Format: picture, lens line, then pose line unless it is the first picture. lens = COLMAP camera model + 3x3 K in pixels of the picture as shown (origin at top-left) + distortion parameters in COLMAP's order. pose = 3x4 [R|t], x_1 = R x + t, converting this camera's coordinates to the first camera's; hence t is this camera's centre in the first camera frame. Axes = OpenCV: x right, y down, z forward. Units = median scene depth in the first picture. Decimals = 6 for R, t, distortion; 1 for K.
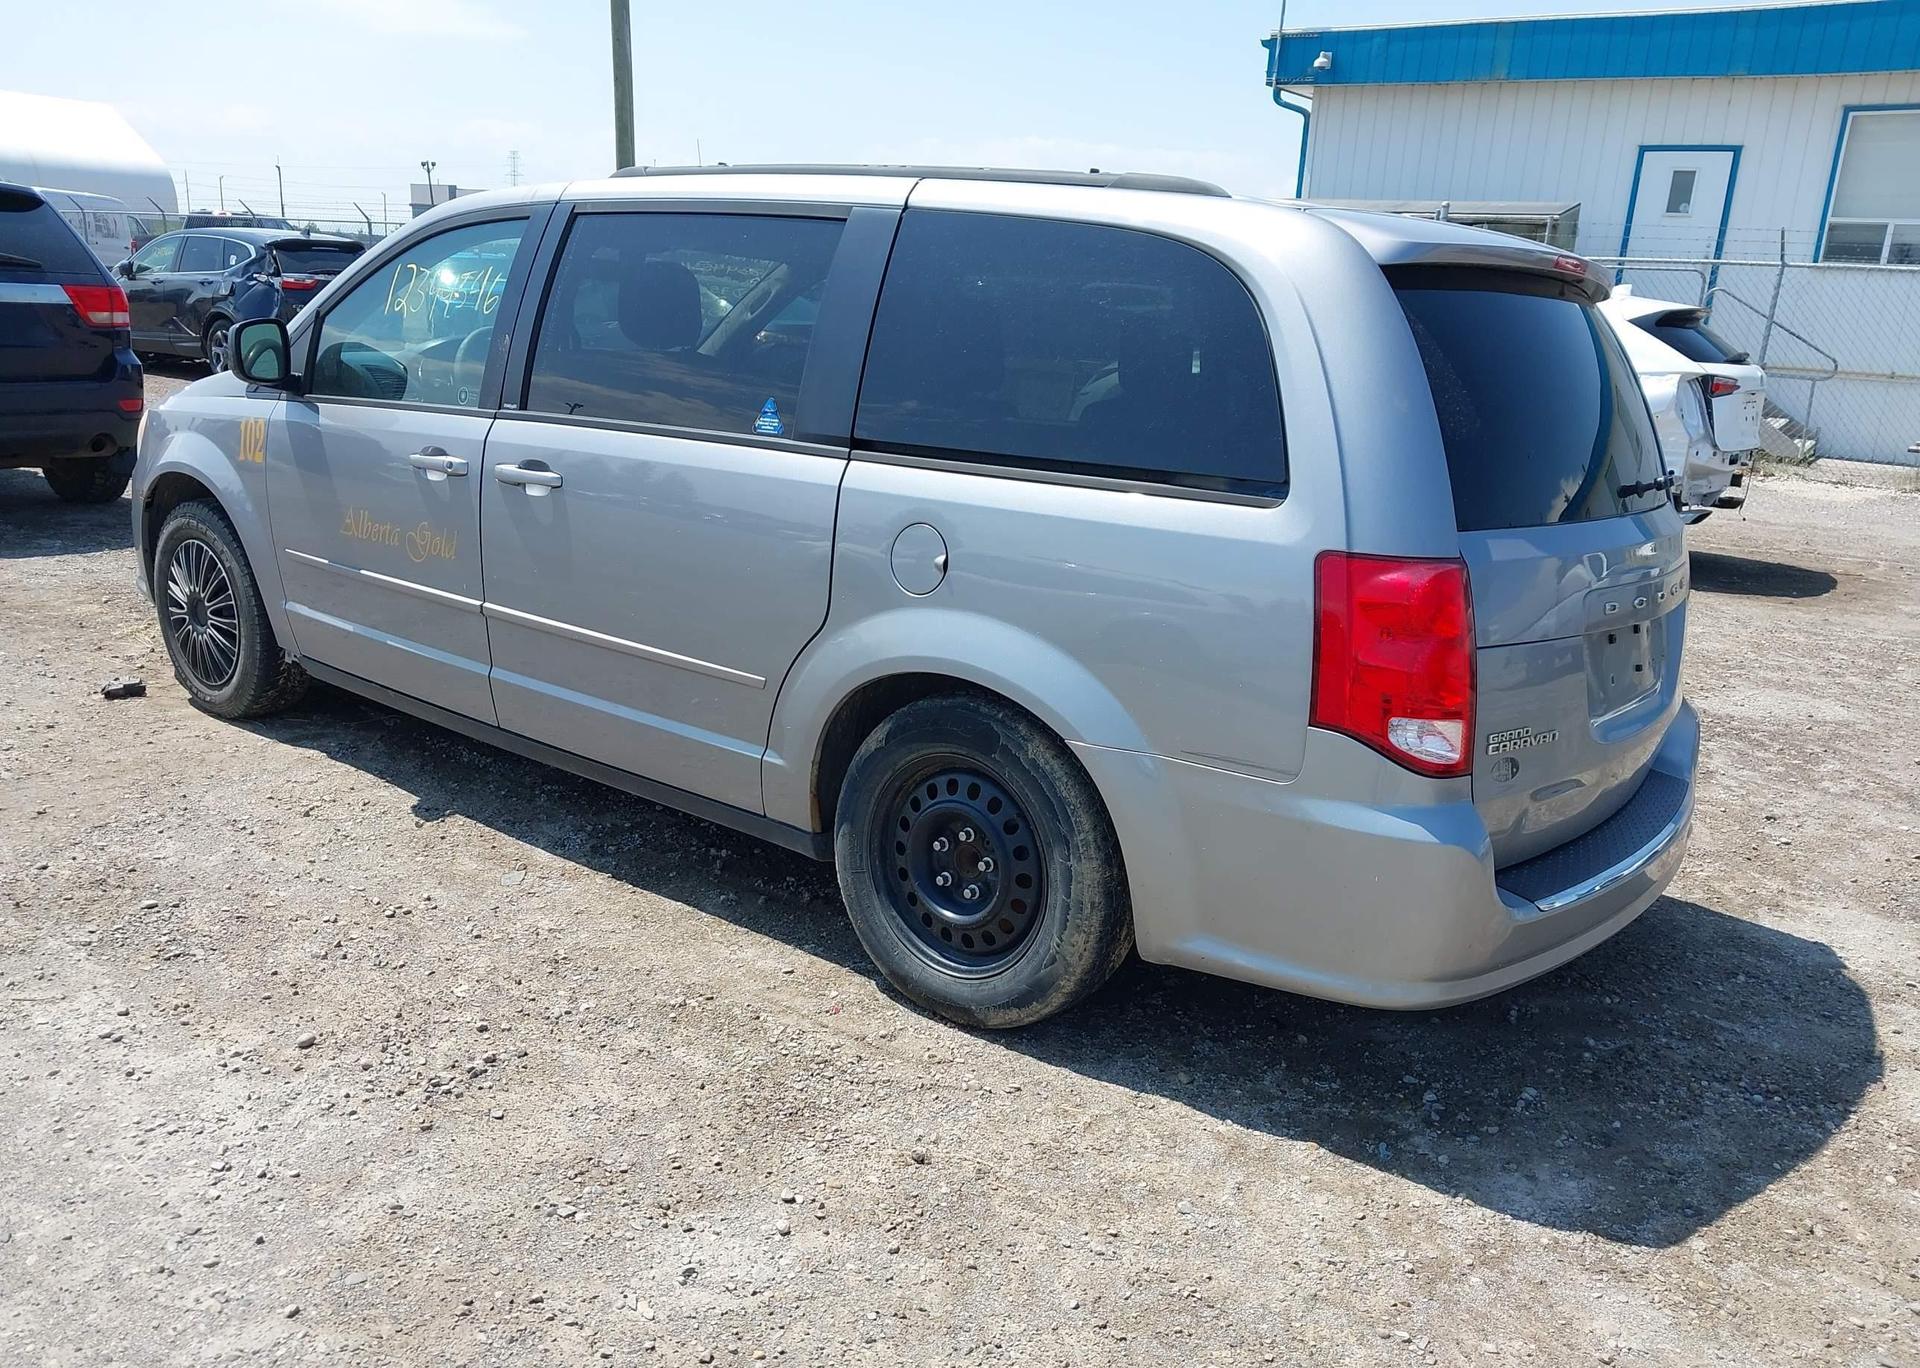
lens RADIAL K [[1507.8, 0, 961.9], [0, 1507.8, 739.7], [0, 0, 1]] dist [0.032990, -0.040482]
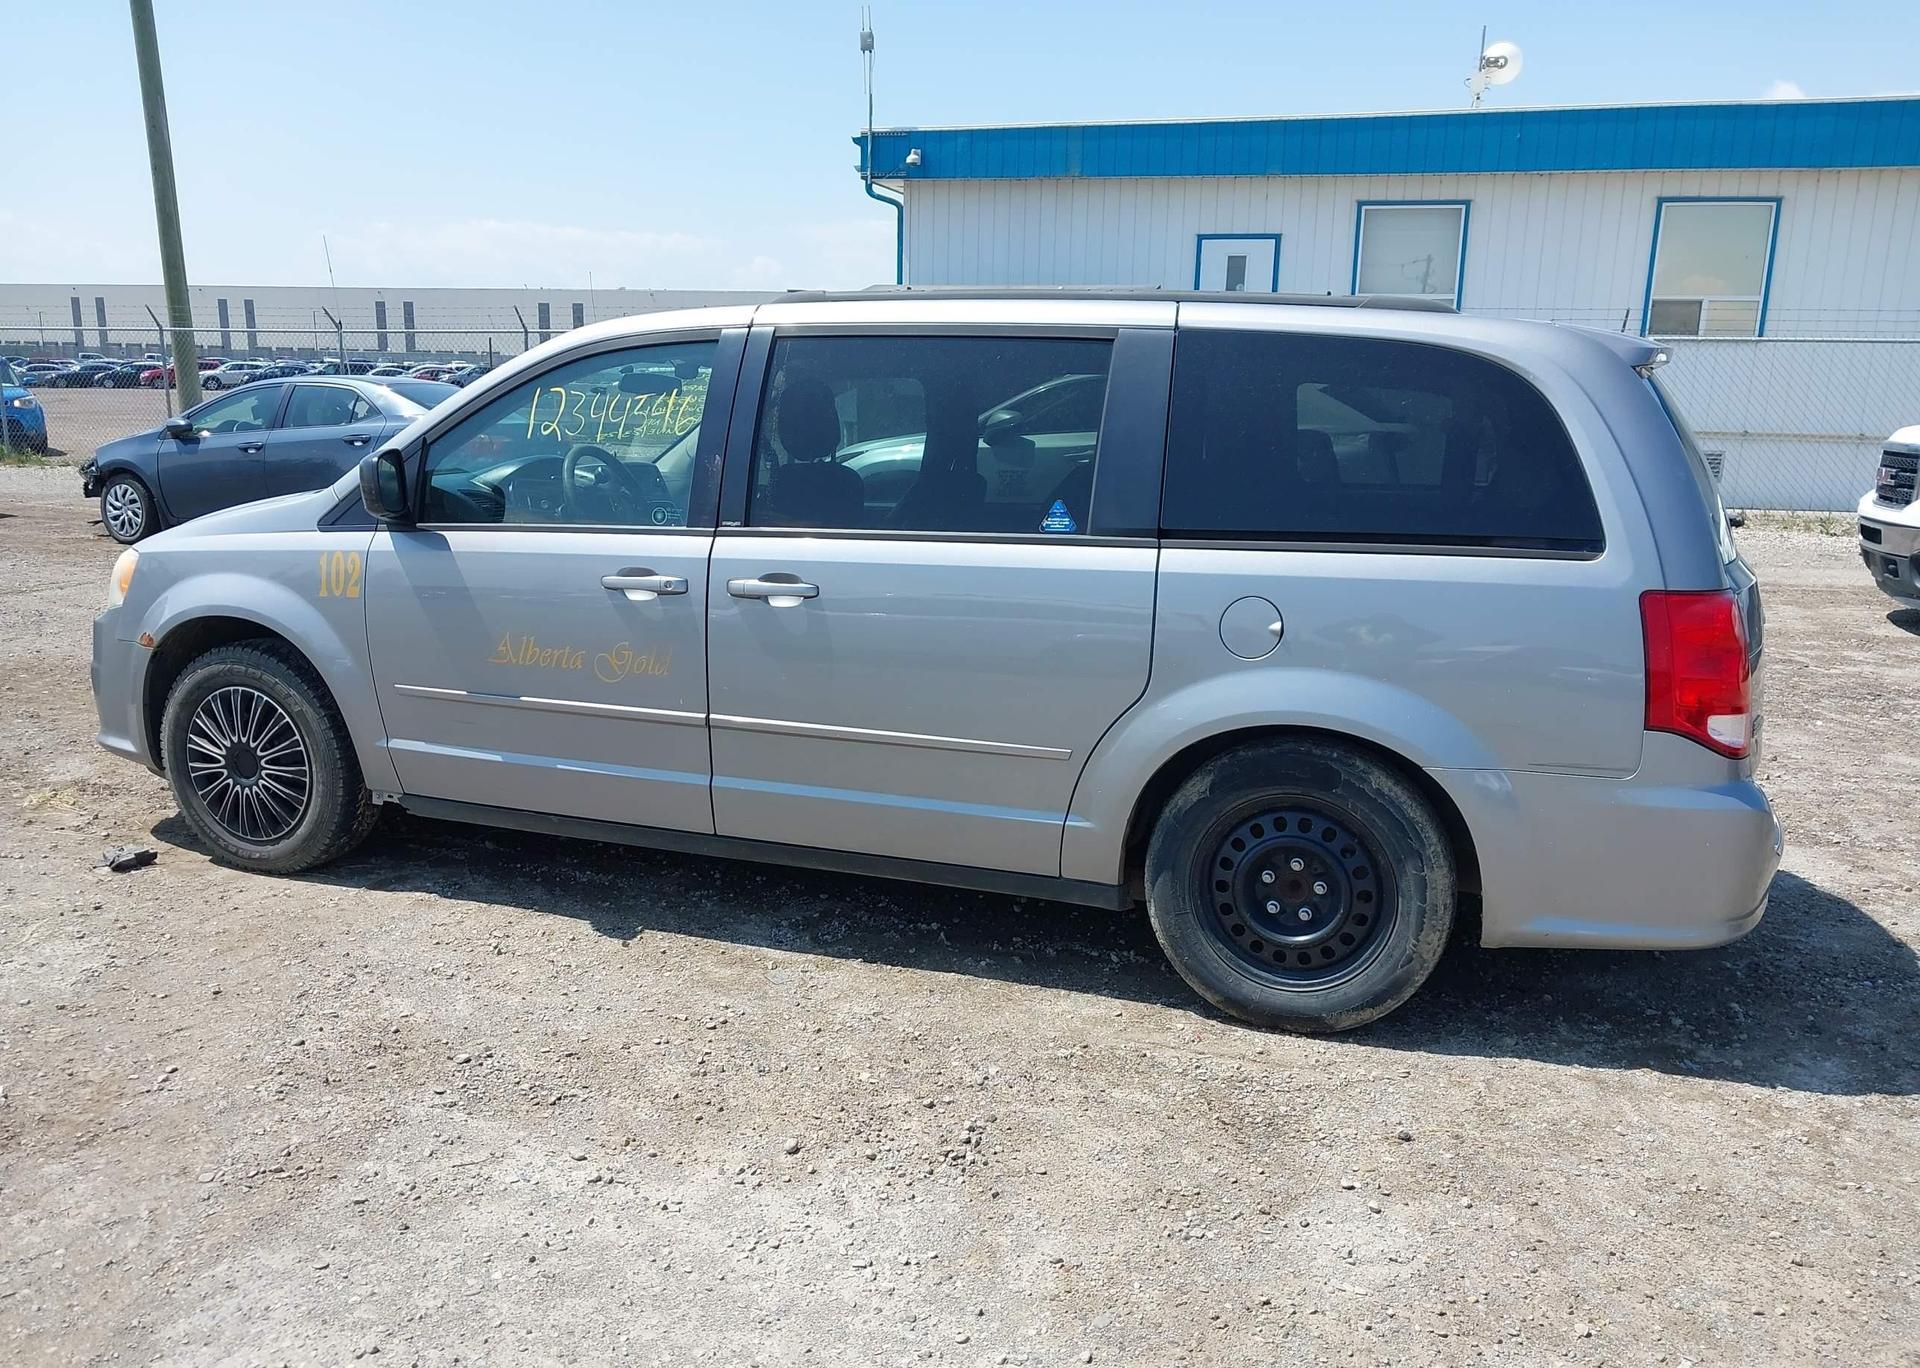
lens RADIAL K [[1517.6, 0, 962.0], [0, 1517.6, 736.6], [0, 0, 1]] dist [0.000956, 0.001155]
pose [[0.946939, -0.106760, 0.303165, -0.485629], [0.121585, 0.992115, -0.030397, -0.024961], [-0.297530, 0.065644, 0.952453, -0.022840]]
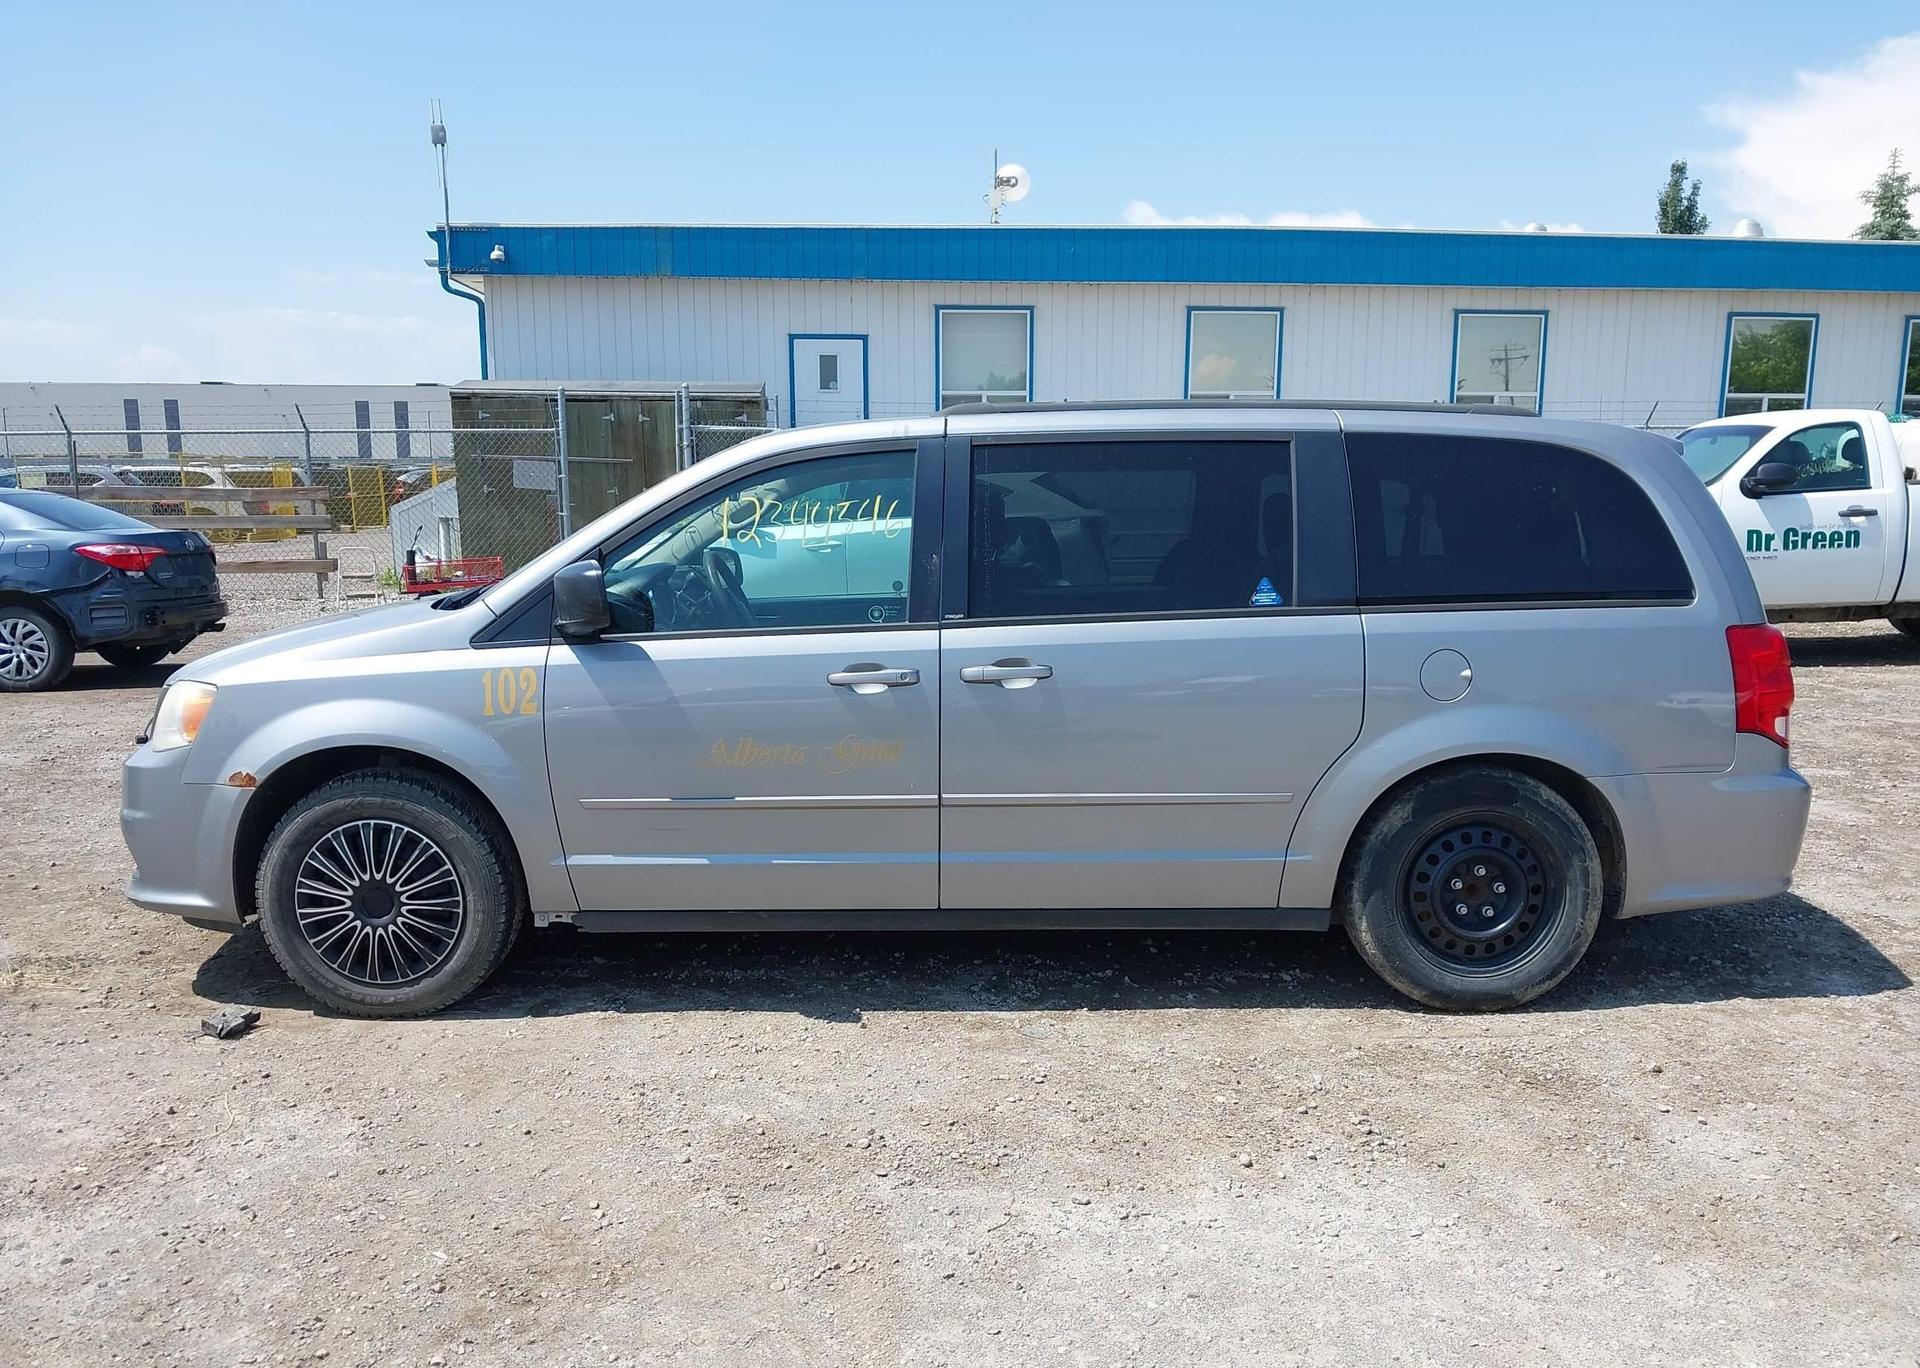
lens RADIAL K [[1507.8, 0, 961.9], [0, 1507.8, 739.7], [0, 0, 1]] dist [0.032990, -0.040482]
pose [[0.779581, -0.162124, 0.604954, -0.993678], [0.222221, 0.974672, -0.025161, -0.103924], [-0.585552, 0.154049, 0.795863, 0.133894]]
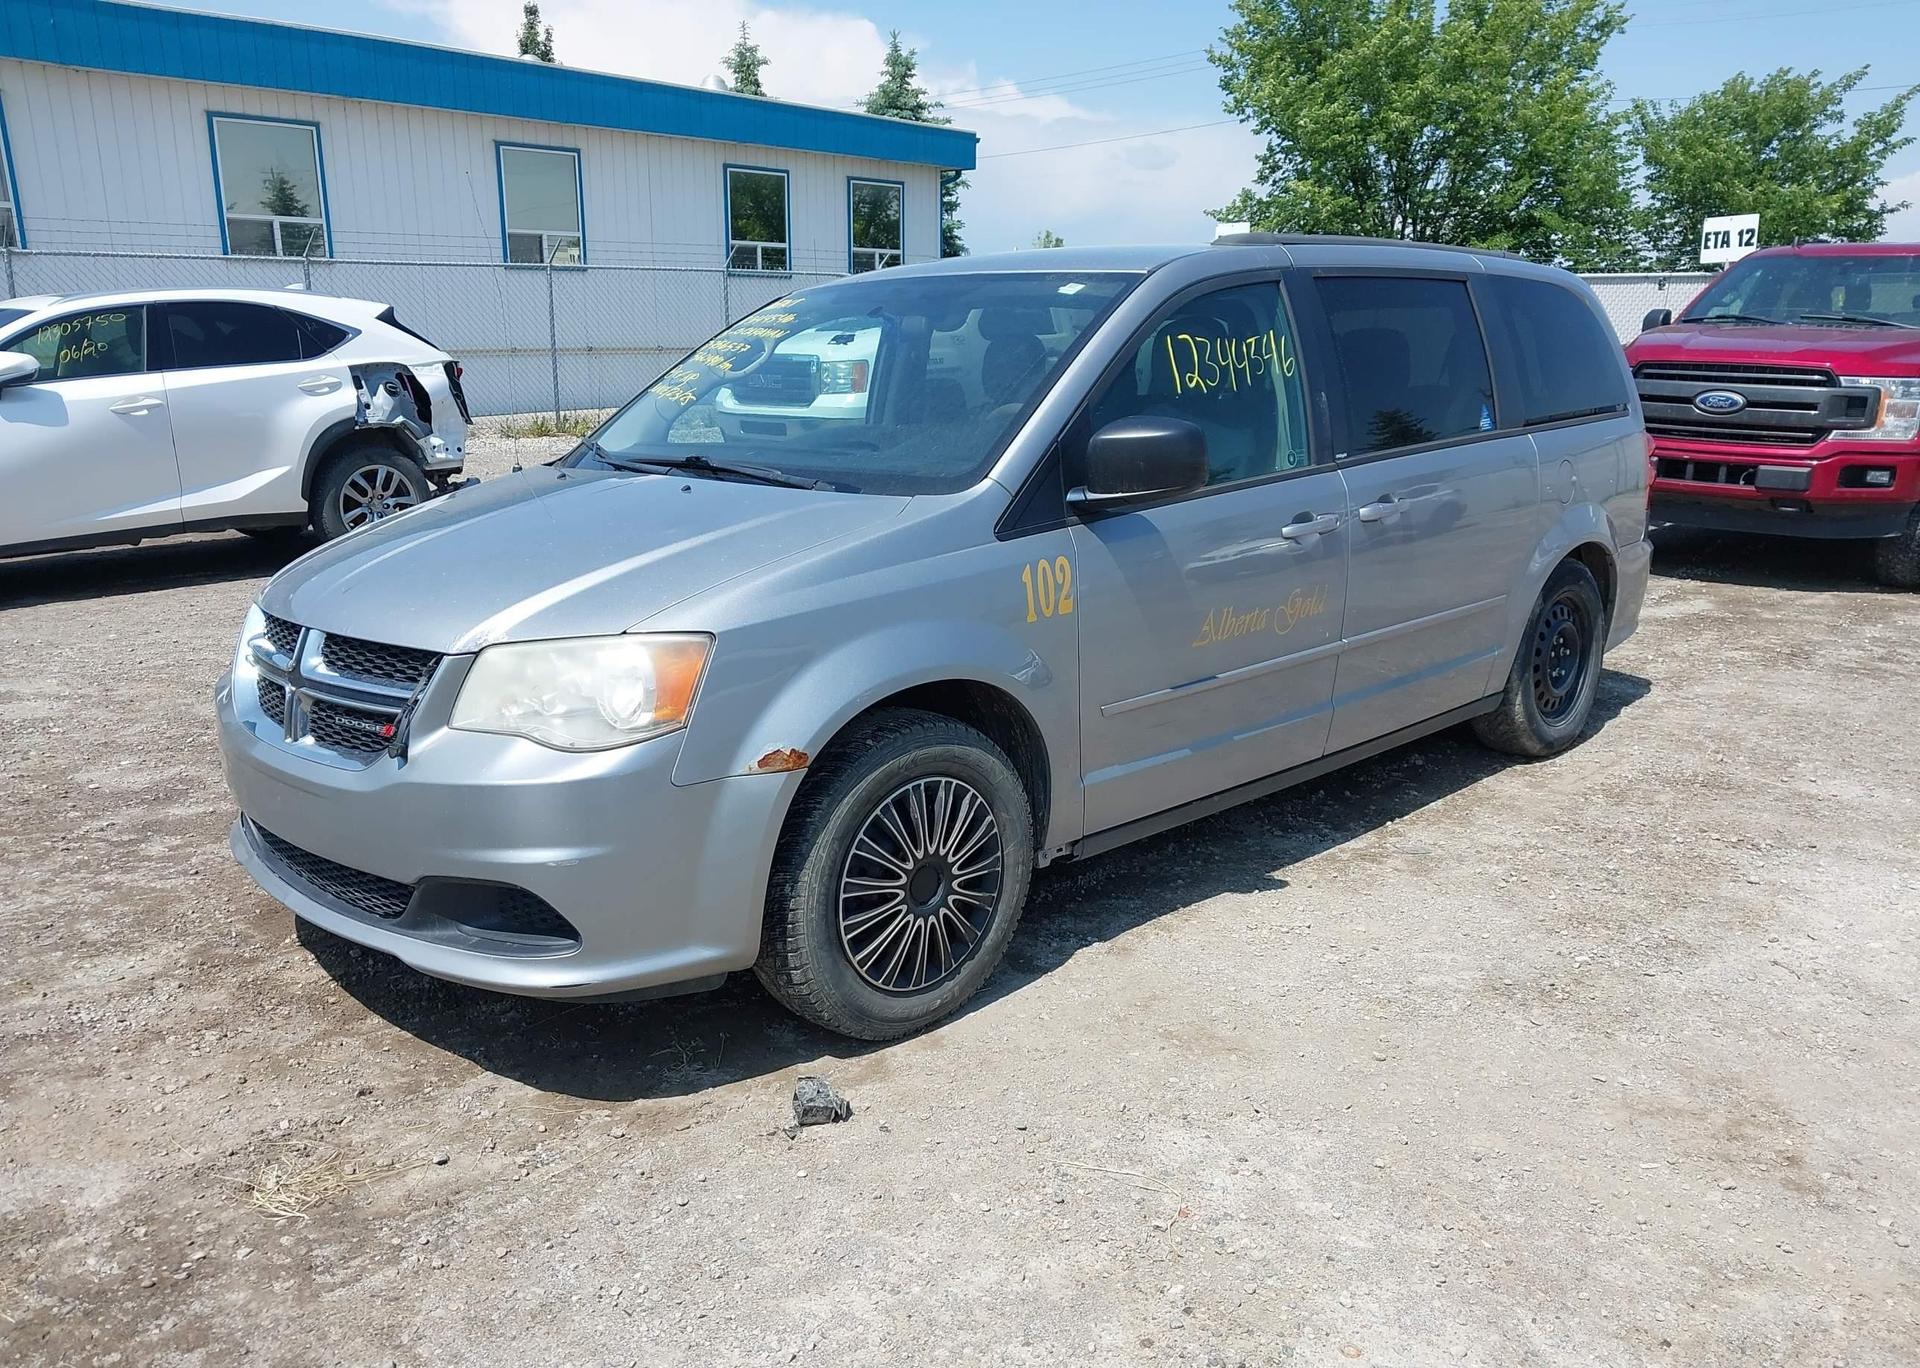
lens RADIAL K [[1538.6, 0, 960.0], [0, 1538.6, 684.0], [0, 0, 1]] dist [0.003973, 0.002989]
pose [[0.127607, -0.284946, 0.950012, -1.477868], [0.292600, 0.926027, 0.238450, -0.425718], [-0.947682, 0.247546, 0.201543, 1.096899]]
